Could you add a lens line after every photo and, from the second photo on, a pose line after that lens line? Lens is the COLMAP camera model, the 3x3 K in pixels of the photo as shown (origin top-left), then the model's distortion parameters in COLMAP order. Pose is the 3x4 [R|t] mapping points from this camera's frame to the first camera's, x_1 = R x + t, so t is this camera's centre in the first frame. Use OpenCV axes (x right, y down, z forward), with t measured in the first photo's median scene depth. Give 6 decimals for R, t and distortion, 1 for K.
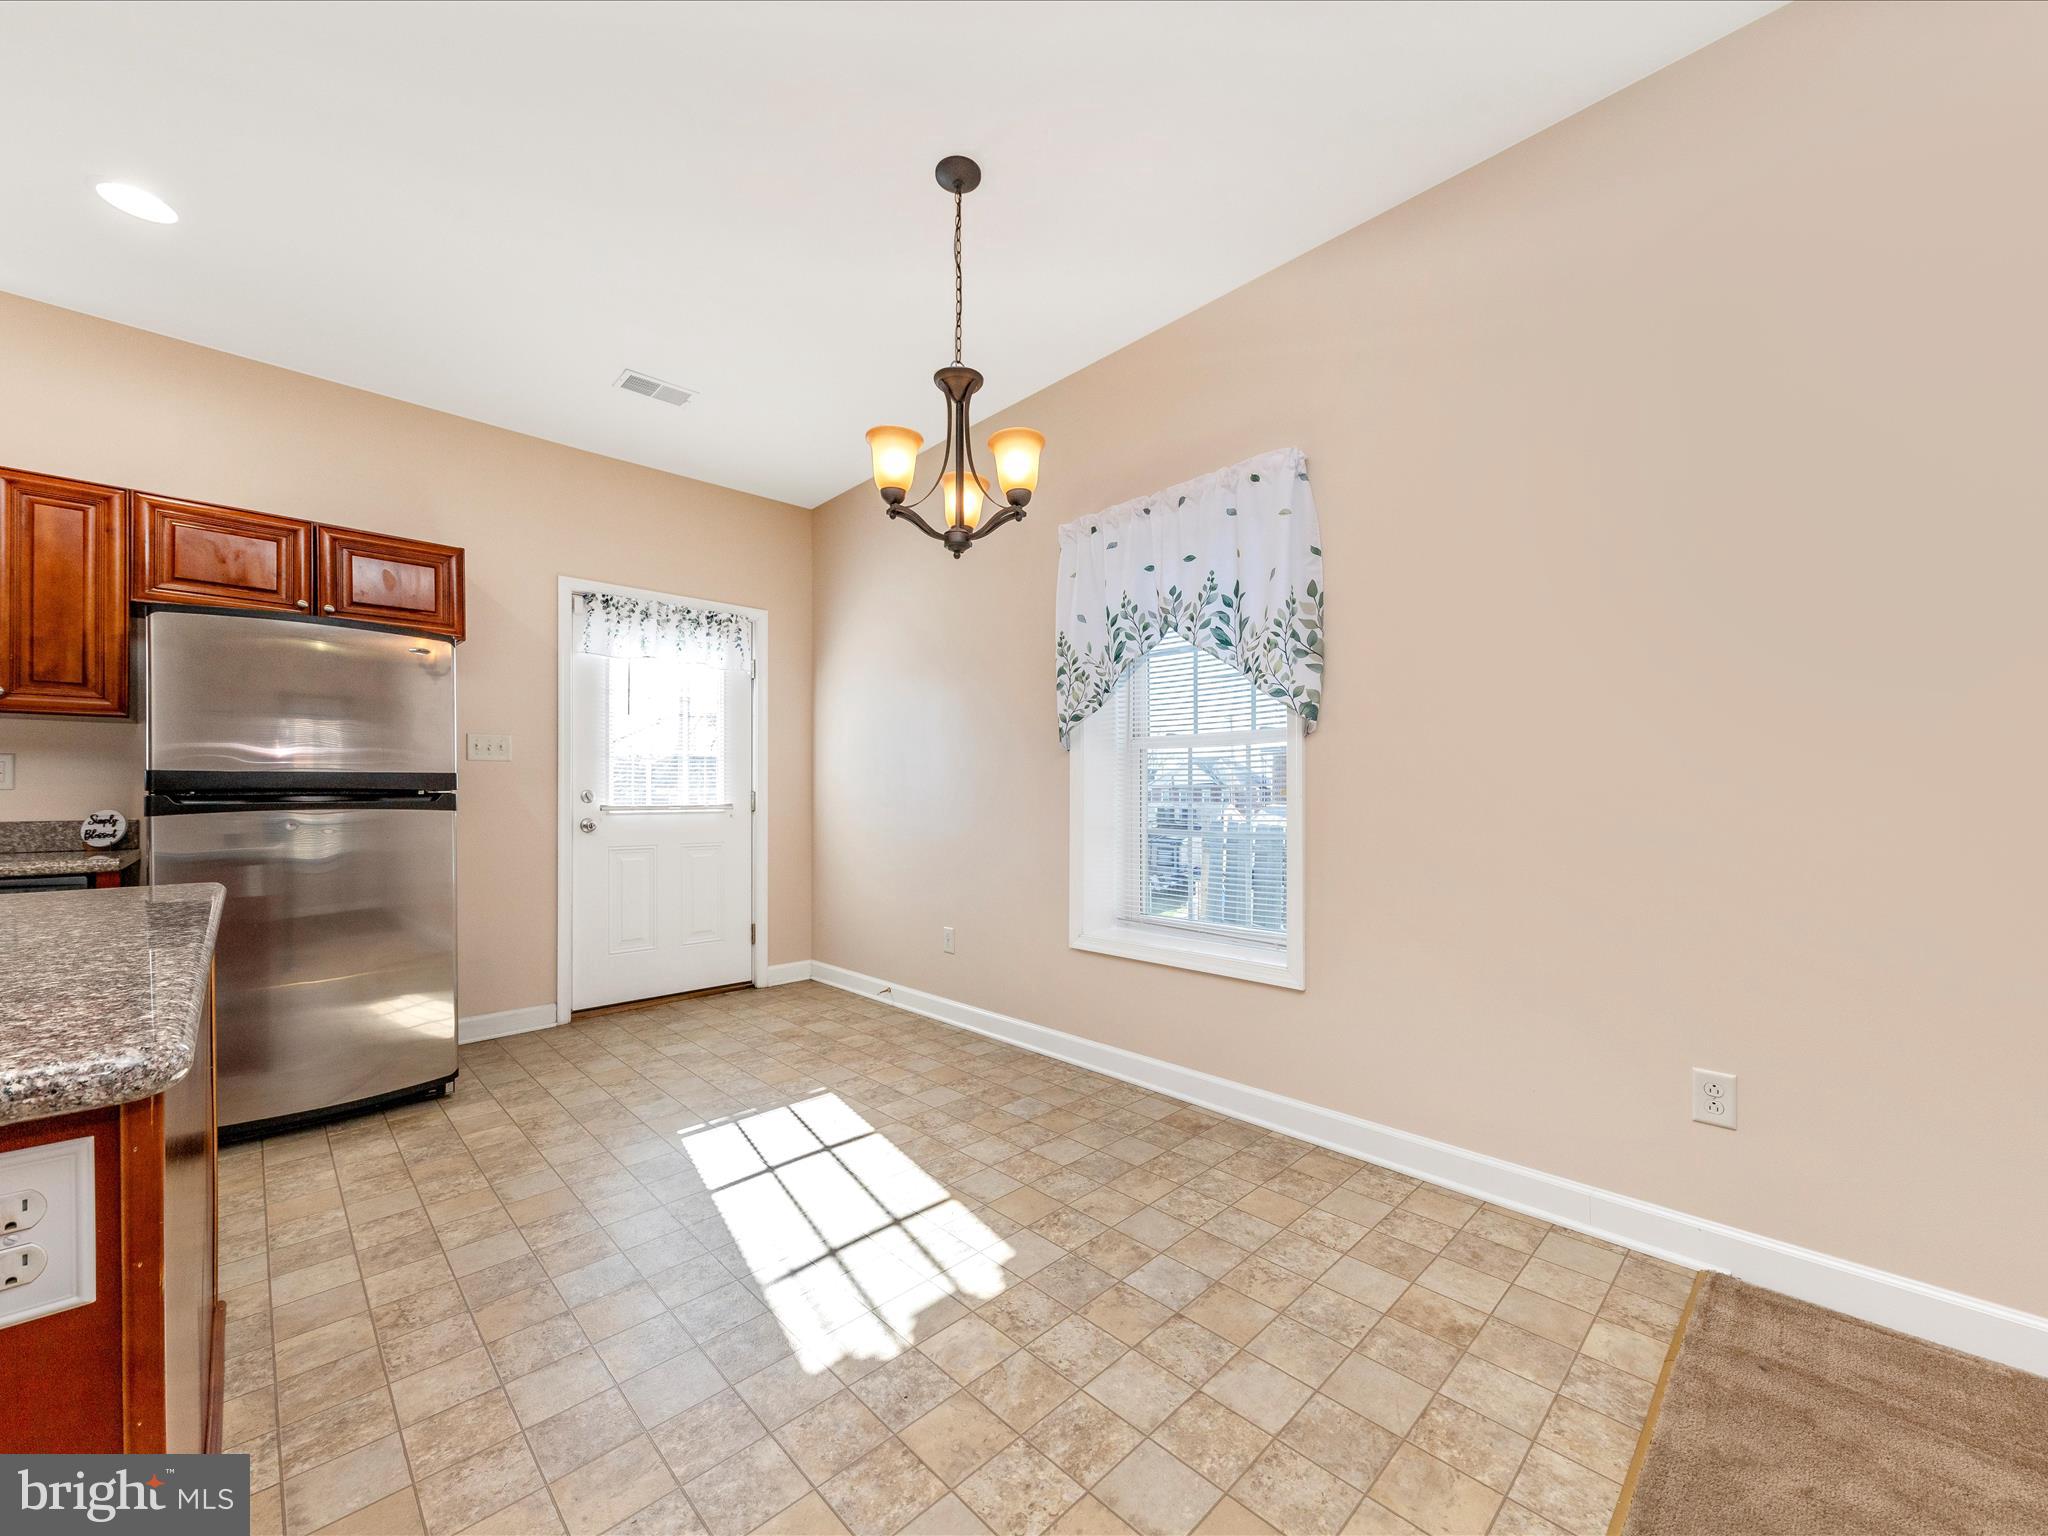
lens RADIAL K [[800.4, 0, 1027.5], [0, 800.4, 783.5], [0, 0, 1]] dist [0.015911, -0.004197]
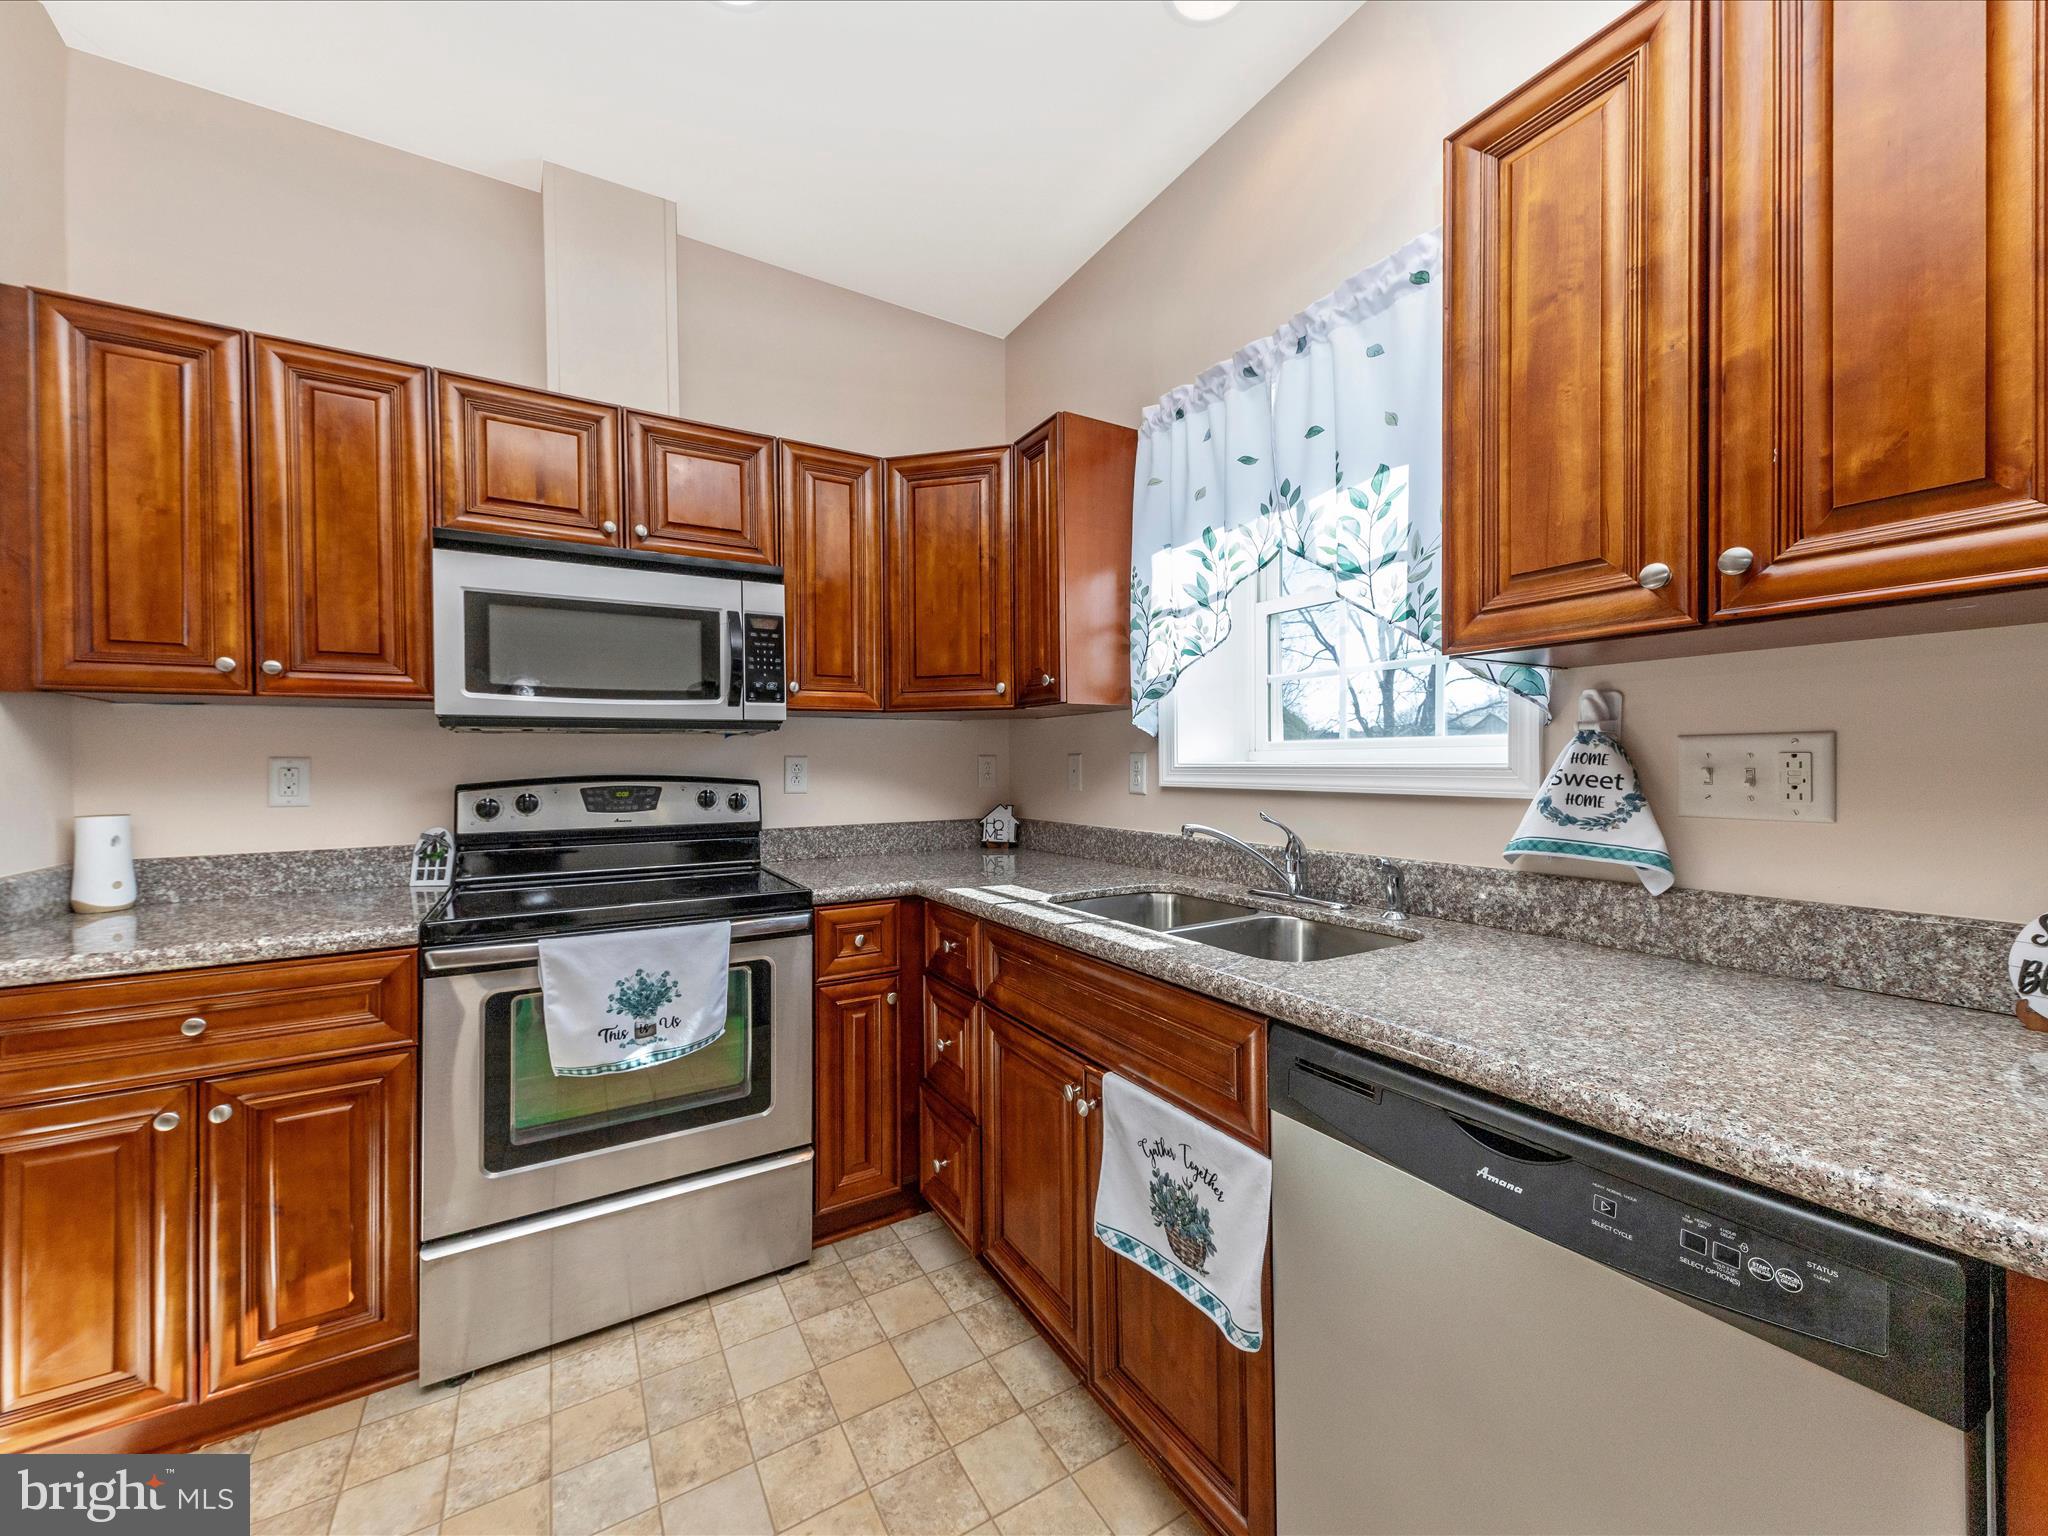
lens RADIAL K [[800.4, 0, 1016.1], [0, 800.4, 761.3], [0, 0, 1]] dist [0.015911, -0.004197]
pose [[-0.237754, 0.001886, -0.971323, -0.727964], [0.022042, 0.999751, -0.003454, -0.028559], [0.971075, -0.022231, -0.237737, 0.669829]]
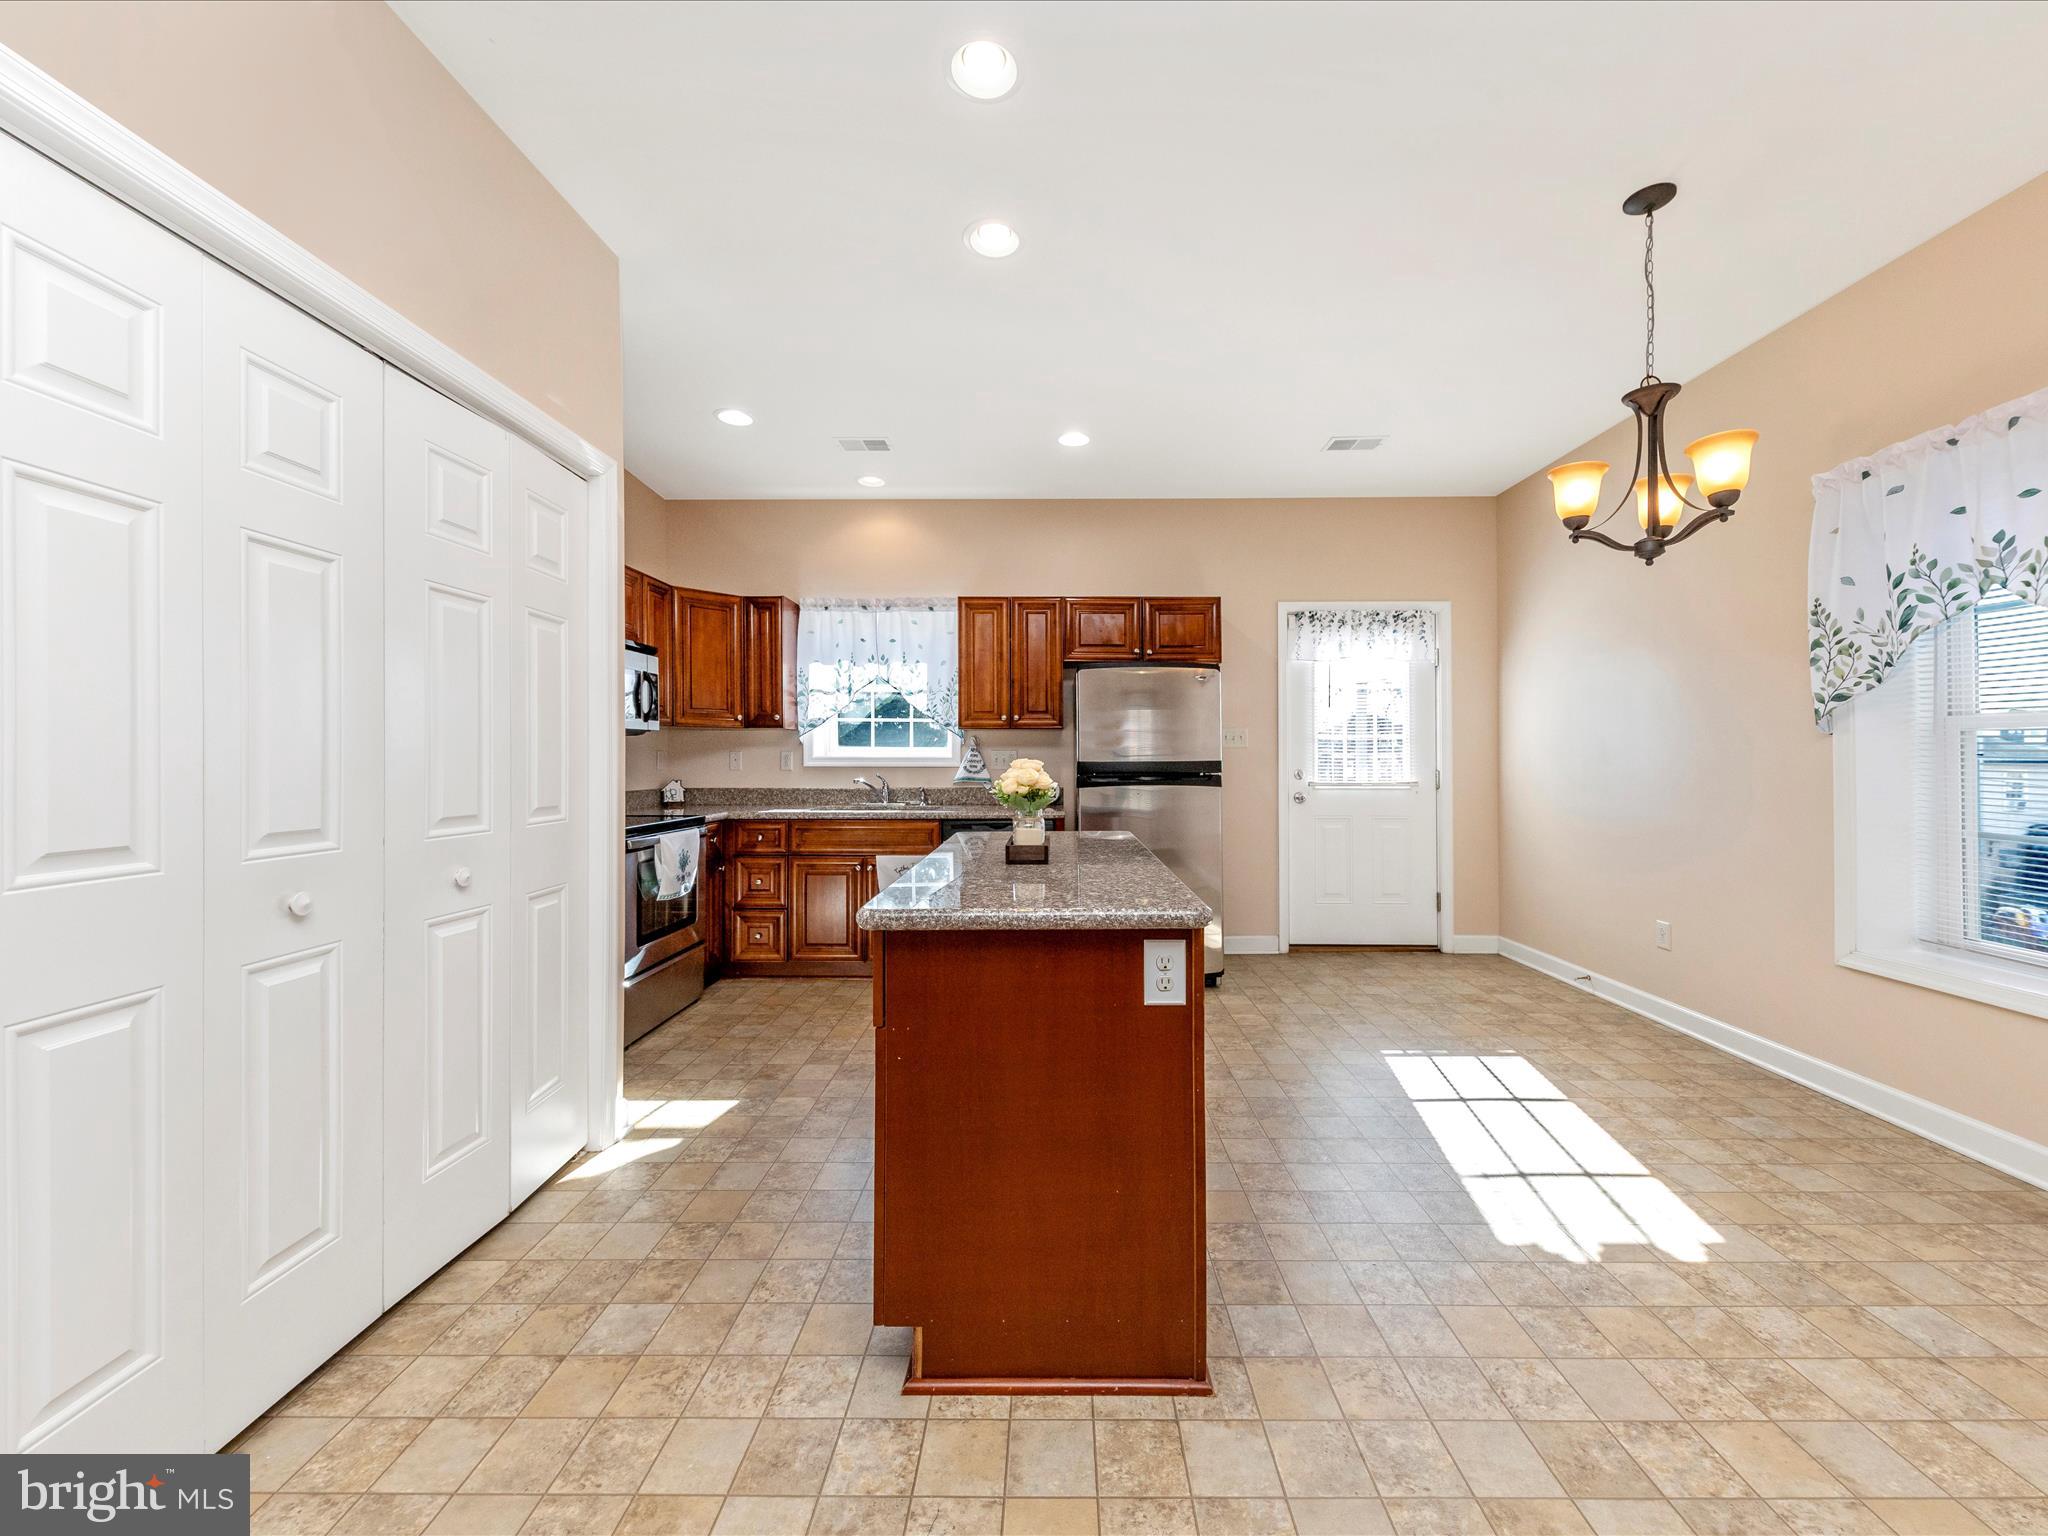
lens RADIAL K [[800.4, 0, 1048.6], [0, 800.4, 748.9], [0, 0, 1]] dist [0.015911, -0.004197]
pose [[0.715325, -0.006160, -0.698765, 0.066262], [0.008449, 0.999964, -0.000165, -0.036723], [0.698741, -0.005786, 0.715351, -0.234352]]
